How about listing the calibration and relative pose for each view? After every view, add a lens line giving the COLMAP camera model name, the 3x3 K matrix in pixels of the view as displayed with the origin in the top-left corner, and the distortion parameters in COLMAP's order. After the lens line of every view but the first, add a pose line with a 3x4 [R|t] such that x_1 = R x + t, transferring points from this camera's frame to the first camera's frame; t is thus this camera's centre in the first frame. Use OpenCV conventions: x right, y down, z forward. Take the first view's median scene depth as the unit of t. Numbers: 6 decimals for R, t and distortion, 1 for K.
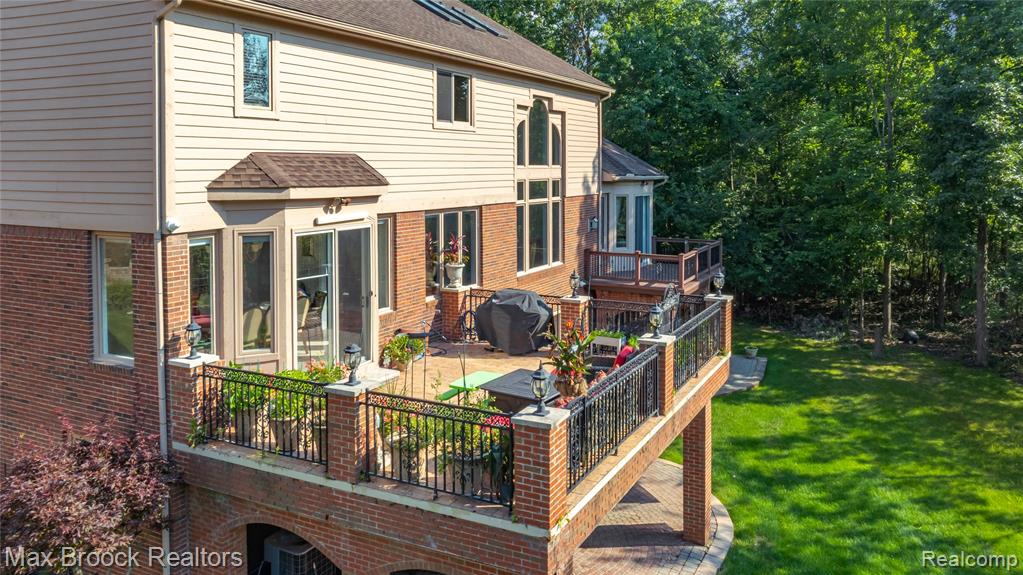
lens RADIAL K [[747.4, 0, 579.2], [0, 747.4, 186.8], [0, 0, 1]] dist [-0.008705, -0.004047]
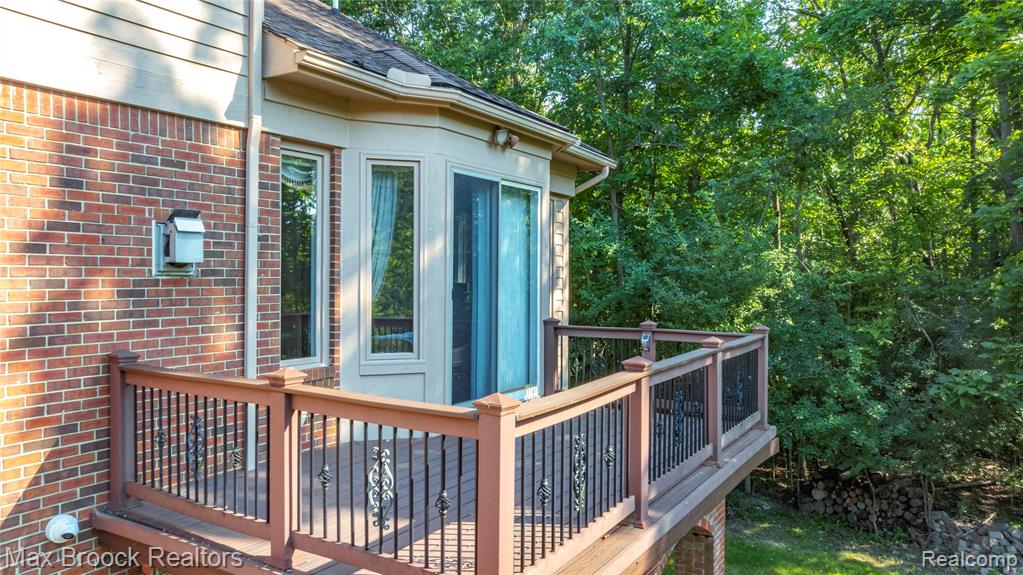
lens RADIAL K [[717.2, 0, 511.5], [0, 717.2, 287.5], [0, 0, 1]] dist [-0.032643, 0.004824]
pose [[0.990203, 0.003809, -0.139587, 0.218762], [-0.005430, 0.999922, -0.011232, 0.095870], [0.139533, 0.011880, 0.990146, 1.183036]]
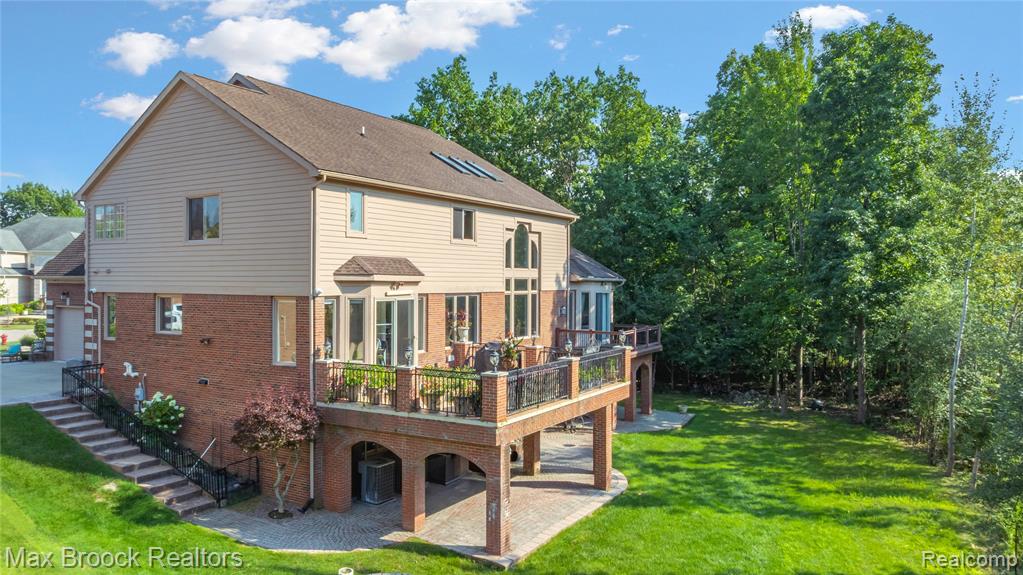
lens RADIAL K [[714.5, 0, 511.5], [0, 714.5, 287.5], [0, 0, 1]] dist [0.003209, 0.000570]
pose [[0.993179, 0.005258, -0.116481, 0.119553], [-0.007469, 0.999800, -0.018559, 0.046525], [0.116360, 0.019302, 0.993019, -0.536606]]
